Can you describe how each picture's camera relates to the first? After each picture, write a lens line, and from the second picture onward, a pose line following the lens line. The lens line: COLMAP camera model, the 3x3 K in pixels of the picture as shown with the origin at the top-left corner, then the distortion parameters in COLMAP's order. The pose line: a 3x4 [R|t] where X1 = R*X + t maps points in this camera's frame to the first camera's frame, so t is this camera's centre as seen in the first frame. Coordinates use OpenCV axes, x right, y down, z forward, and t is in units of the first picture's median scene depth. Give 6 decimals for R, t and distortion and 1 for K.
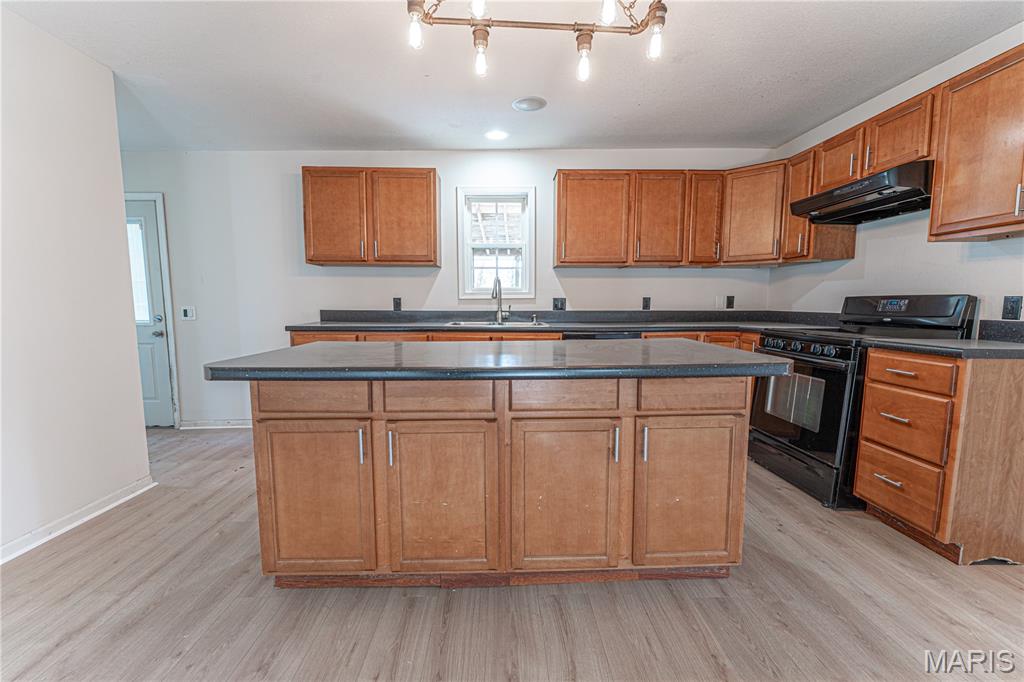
lens RADIAL K [[409.8, 0, 514.3], [0, 409.8, 343.2], [0, 0, 1]] dist [-0.001972, 0.000396]
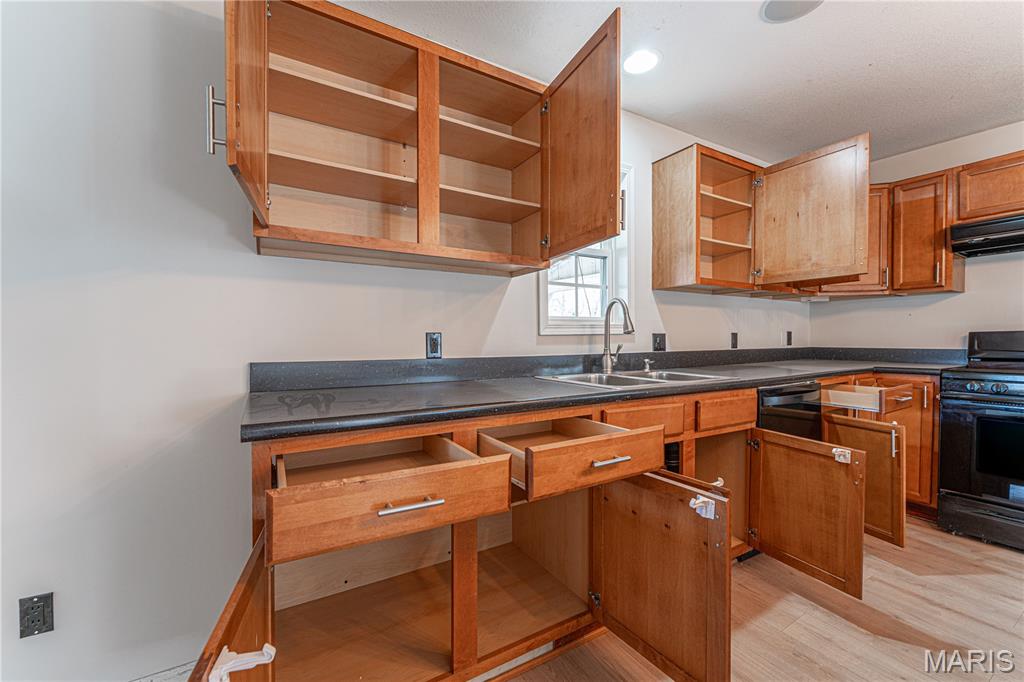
lens RADIAL K [[409.8, 0, 512.5], [0, 409.8, 344.3], [0, 0, 1]] dist [-0.001972, 0.000396]
pose [[0.874163, -0.011879, 0.485488, -0.545961], [0.053820, 0.995912, -0.072540, -0.070090], [-0.482641, 0.089541, 0.871229, 0.661547]]
